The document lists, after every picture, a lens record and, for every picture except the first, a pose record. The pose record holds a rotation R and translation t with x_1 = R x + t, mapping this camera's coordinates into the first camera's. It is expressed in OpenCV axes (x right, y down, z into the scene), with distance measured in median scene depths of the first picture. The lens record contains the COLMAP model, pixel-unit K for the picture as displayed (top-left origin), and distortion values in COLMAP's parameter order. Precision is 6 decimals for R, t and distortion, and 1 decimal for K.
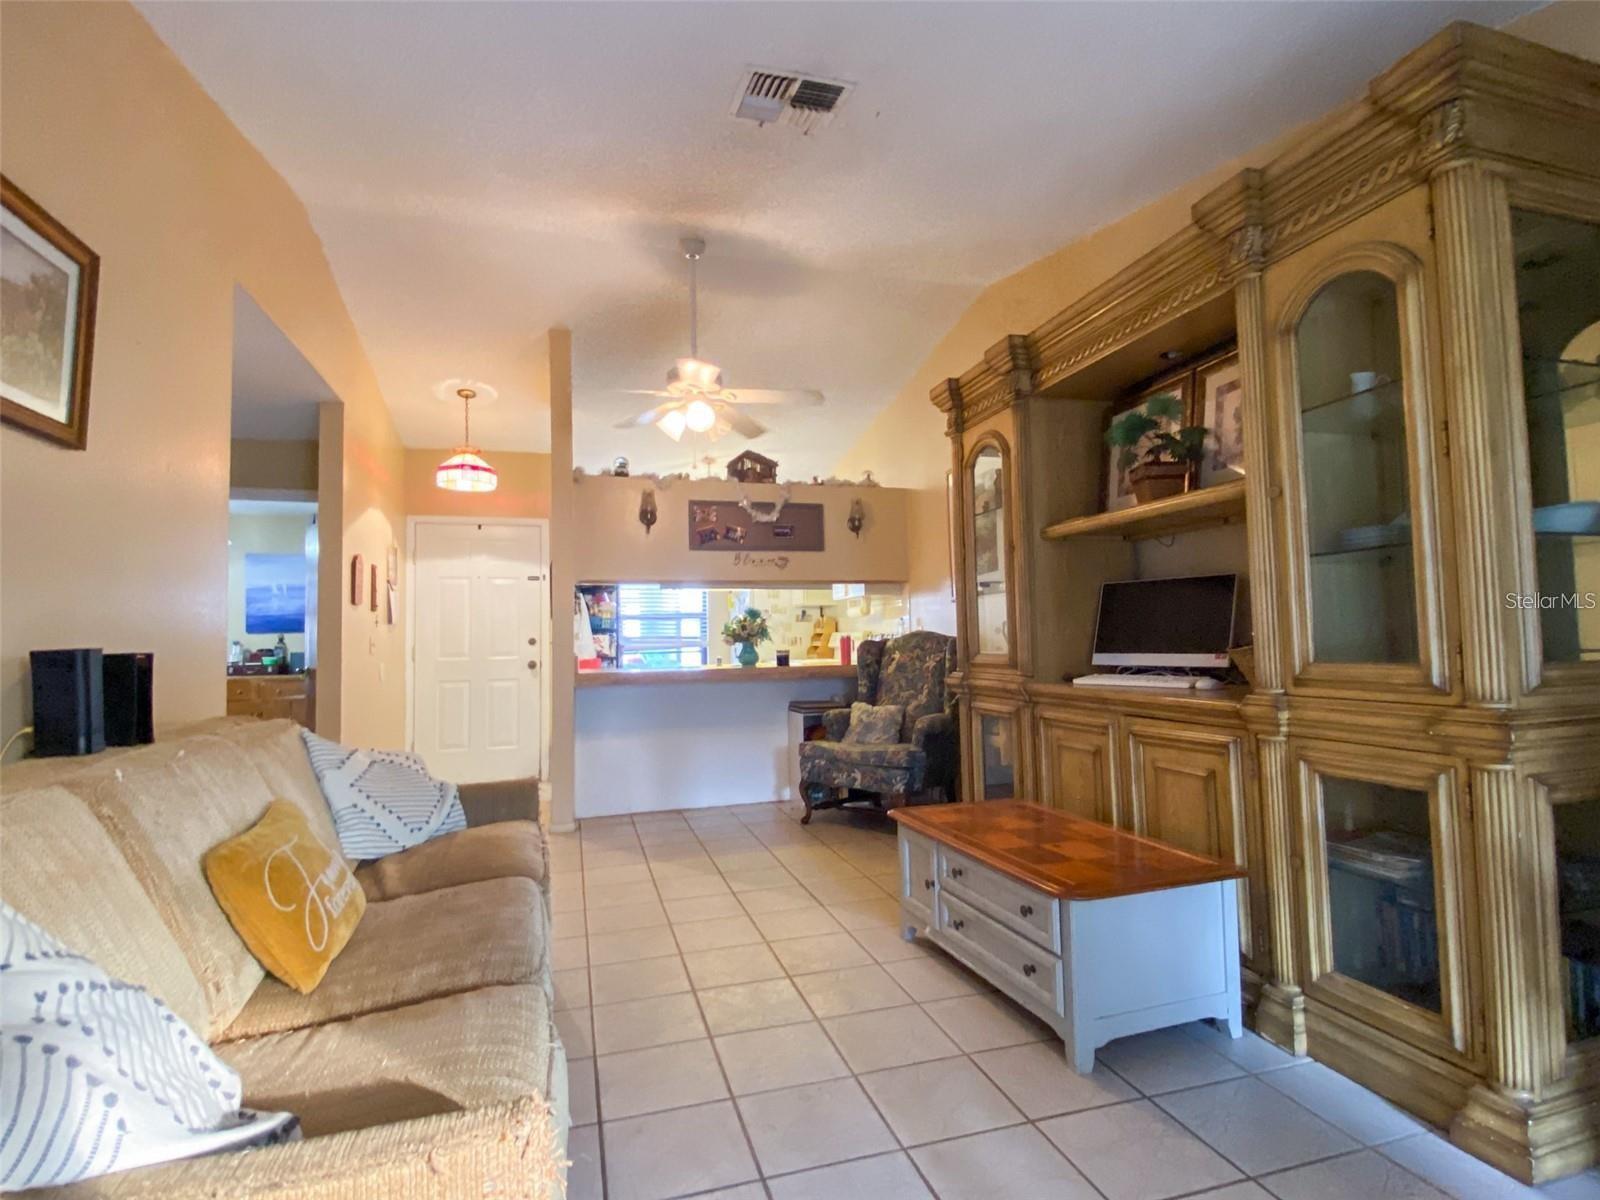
lens RADIAL K [[824.4, 0, 821.0], [0, 824.4, 591.3], [0, 0, 1]] dist [0.000537, -0.000640]
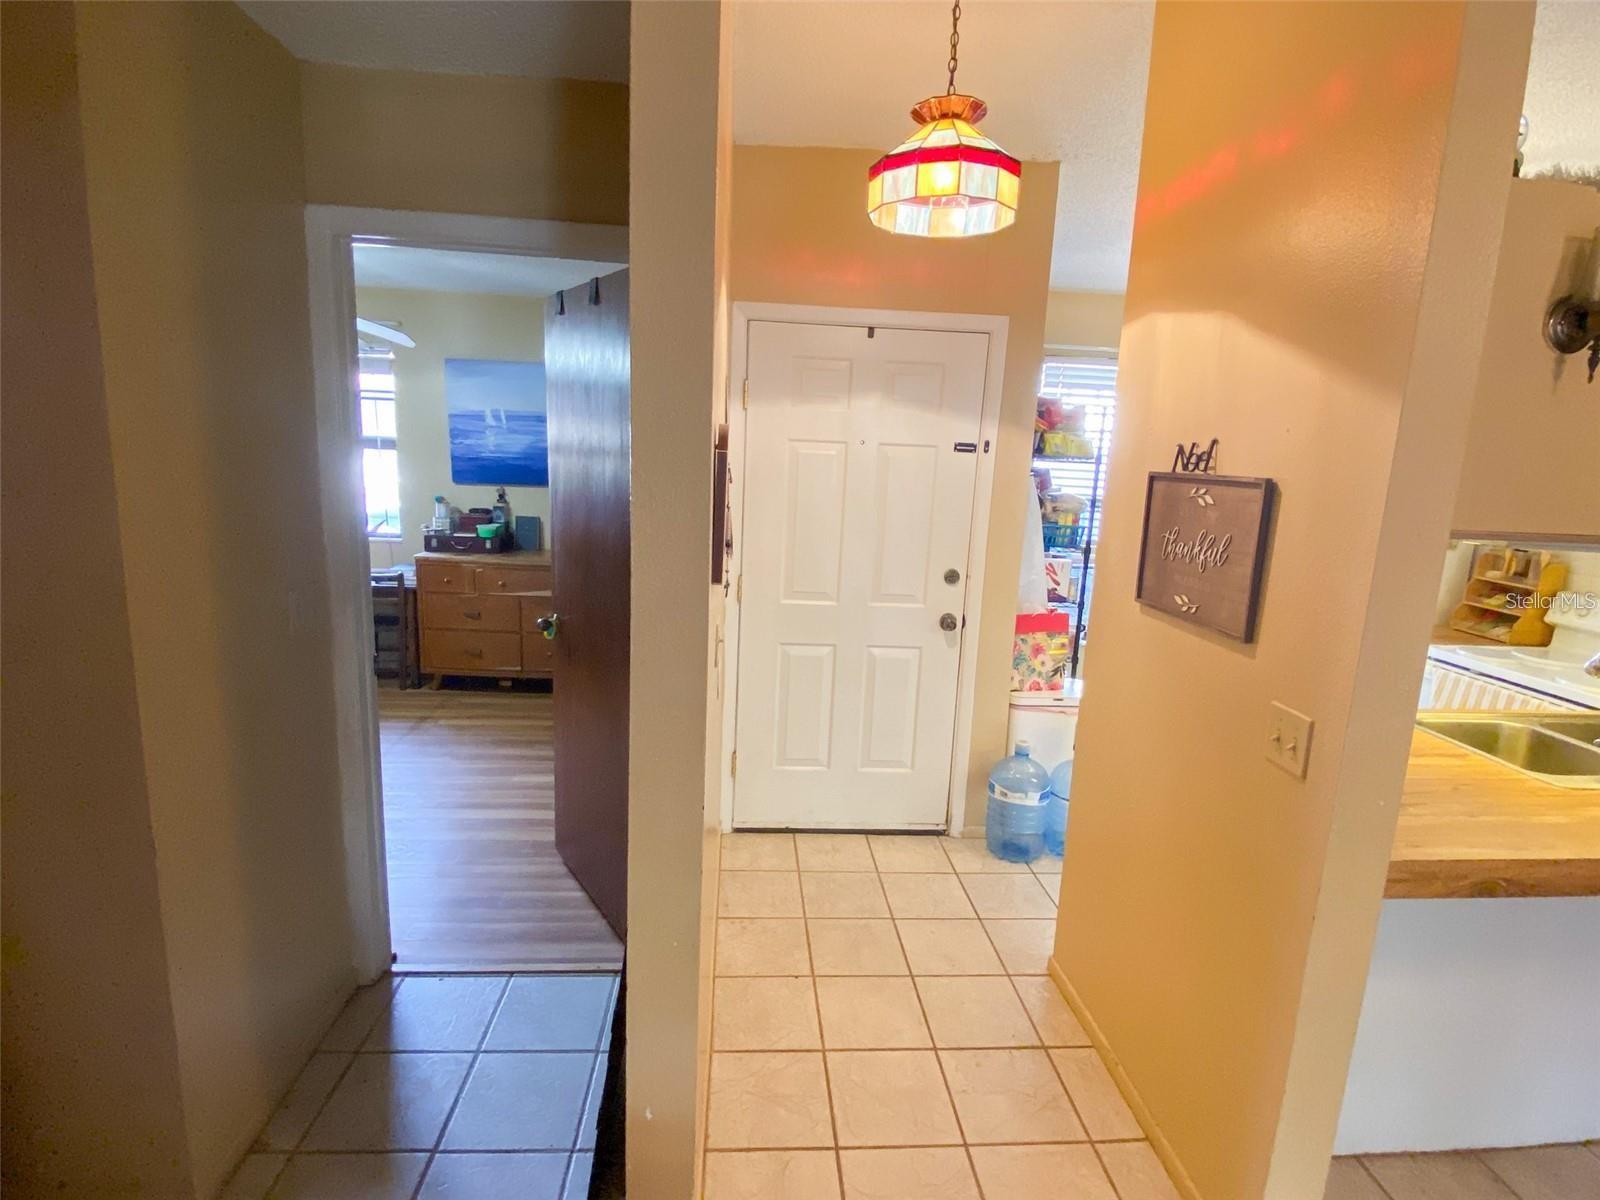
lens RADIAL K [[834.2, 0, 800.0], [0, 834.2, 600.0], [0, 0, 1]] dist [0.052248, -0.000531]
pose [[0.969035, 0.105826, -0.223095, -0.378830], [-0.048197, 0.967189, 0.249442, -0.054946], [0.242173, -0.230966, 0.942341, 0.579372]]
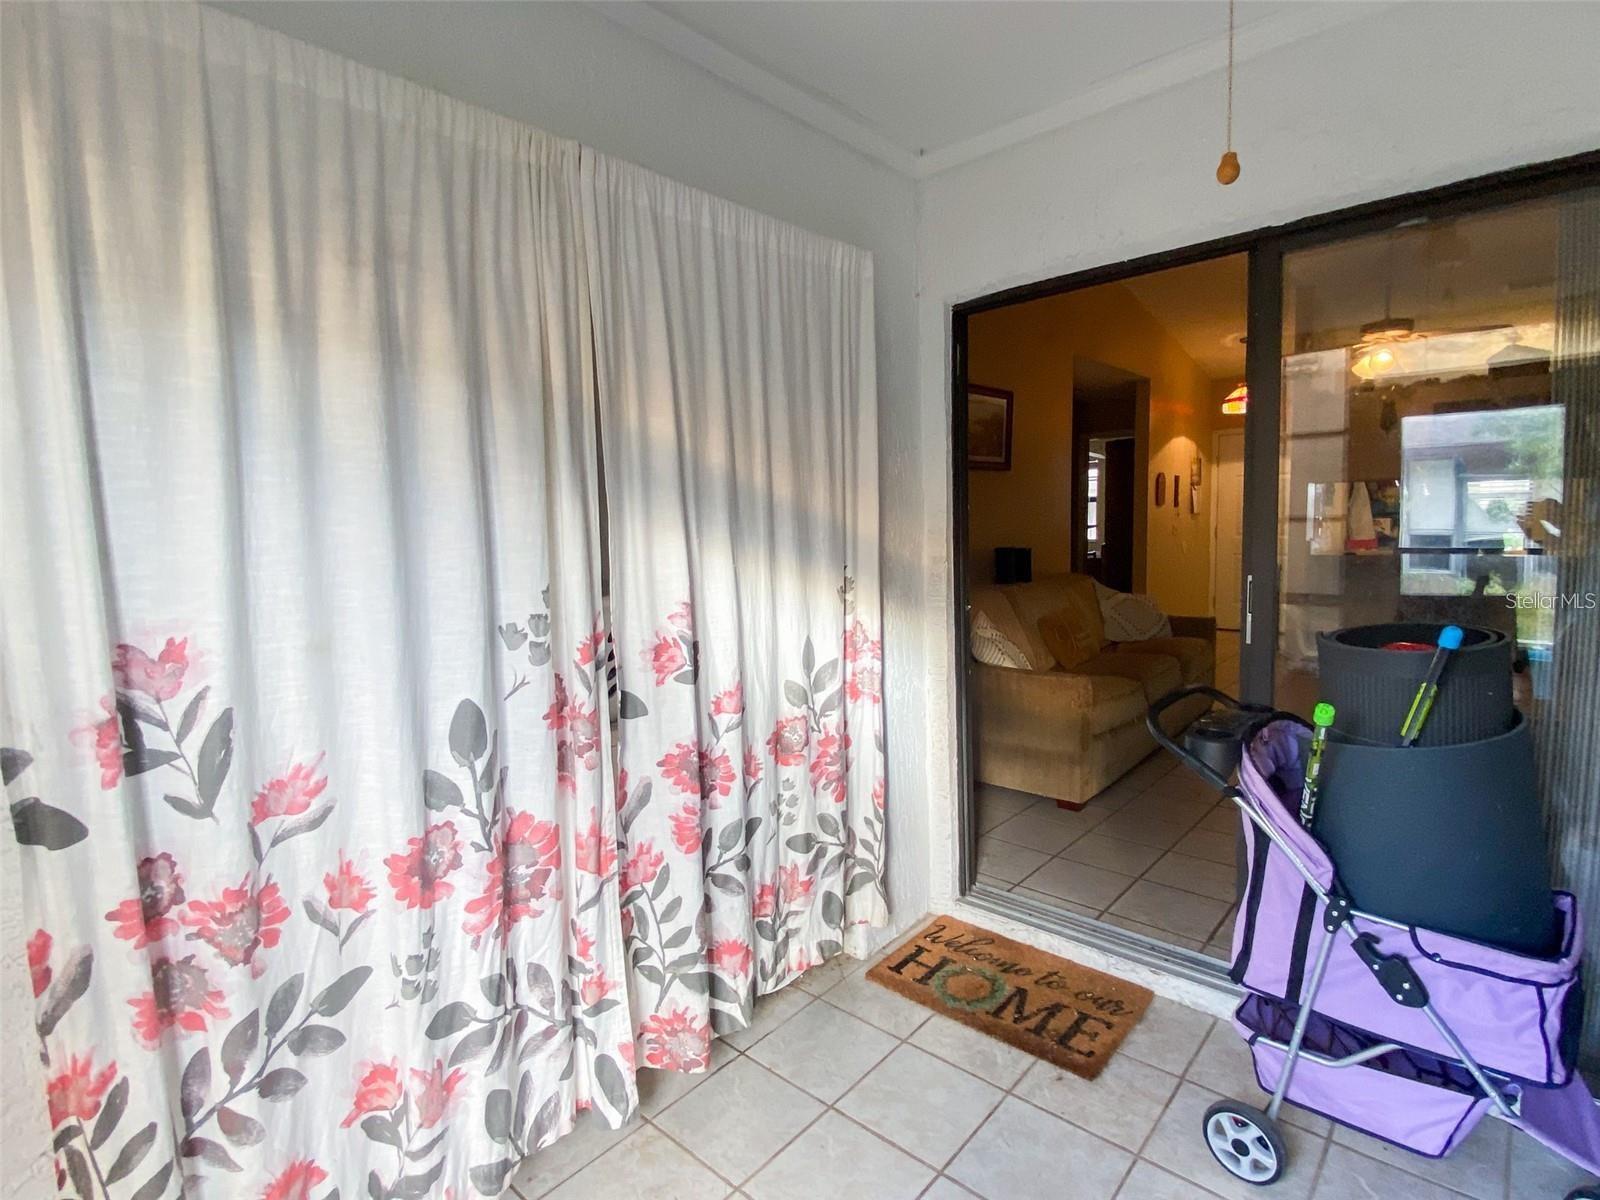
lens RADIAL K [[783.6, 0, 793.8], [0, 783.6, 594.3], [0, 0, 1]] dist [0.040057, -0.046120]
pose [[0.503918, 0.088664, -0.859189, 0.335043], [0.065183, 0.987977, 0.140185, -0.061229], [0.861289, -0.126646, 0.492080, -0.311358]]
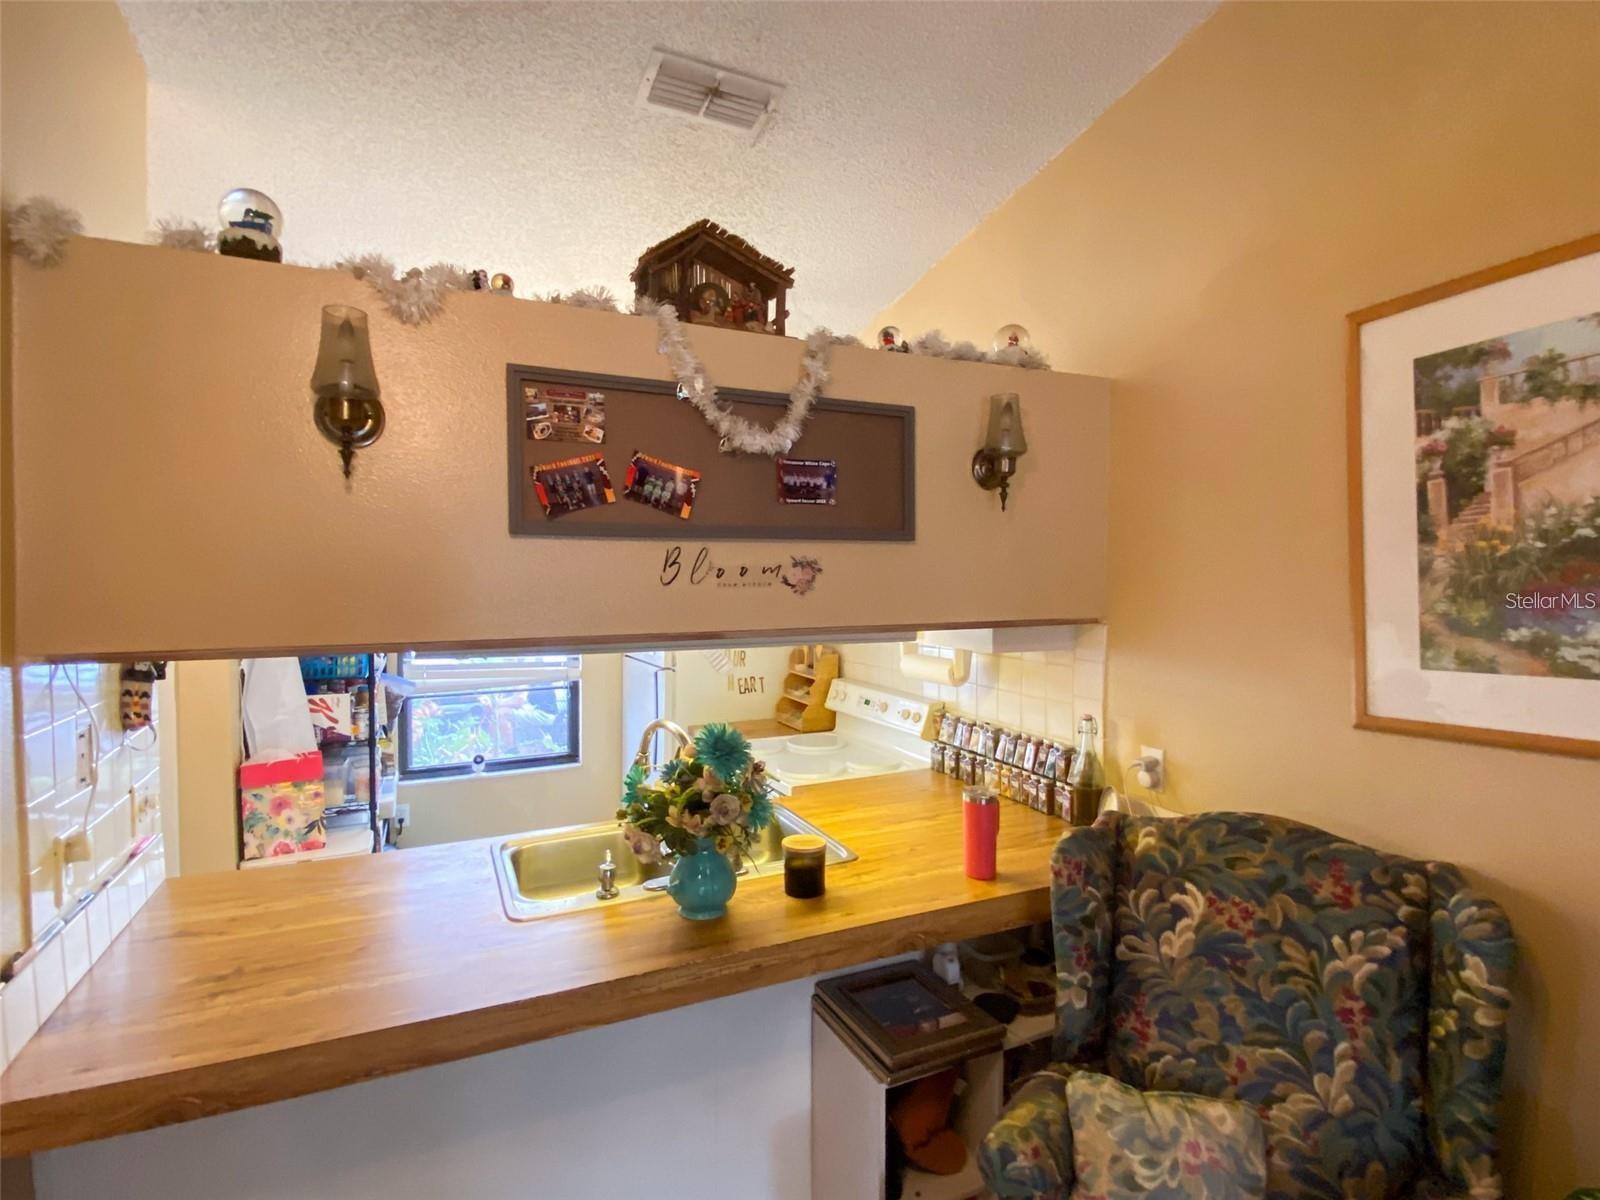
lens RADIAL K [[783.6, 0, 793.8], [0, 783.6, 594.3], [0, 0, 1]] dist [0.040057, -0.046120]
pose [[0.991853, 0.018393, 0.126056, -0.090848], [-0.029104, 0.996069, 0.083666, -0.054065], [-0.124021, -0.086653, 0.988489, 0.682926]]
